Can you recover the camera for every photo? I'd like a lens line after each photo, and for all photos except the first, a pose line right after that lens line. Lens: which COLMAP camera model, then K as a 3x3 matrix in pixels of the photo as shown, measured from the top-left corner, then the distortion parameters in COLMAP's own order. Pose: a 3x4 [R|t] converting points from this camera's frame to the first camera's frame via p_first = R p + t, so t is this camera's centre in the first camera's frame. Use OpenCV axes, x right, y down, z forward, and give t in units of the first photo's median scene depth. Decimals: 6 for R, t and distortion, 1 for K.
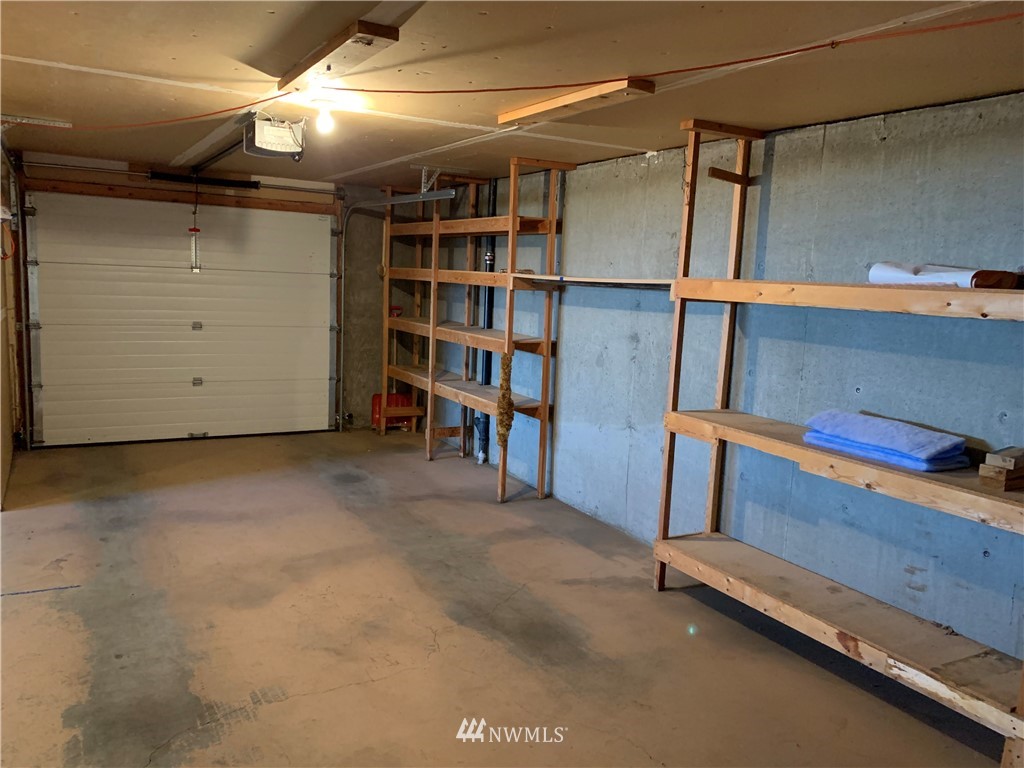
lens RADIAL K [[787.8, 0, 511.7], [0, 787.8, 368.7], [0, 0, 1]] dist [0.068020, -0.074201]
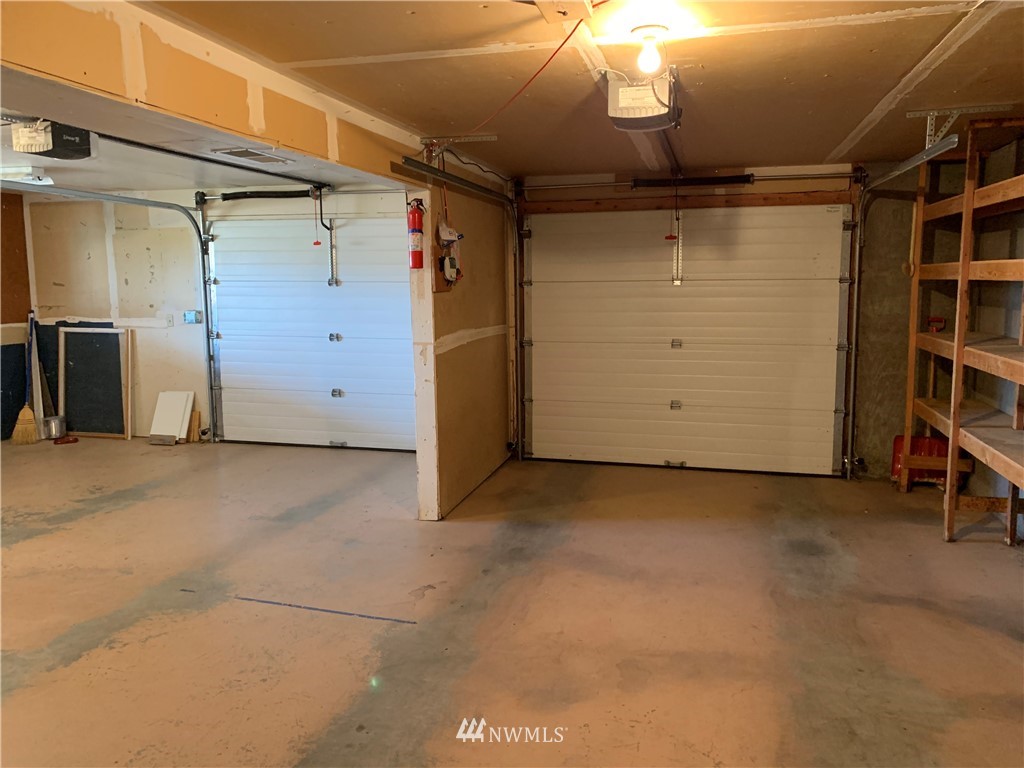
lens RADIAL K [[787.8, 0, 511.7], [0, 787.8, 368.7], [0, 0, 1]] dist [0.068020, -0.074201]
pose [[0.720460, 0.029572, -0.692866, 0.100410], [-0.043771, 0.999037, -0.002875, -0.015183], [0.692114, 0.032398, 0.721061, 0.235264]]
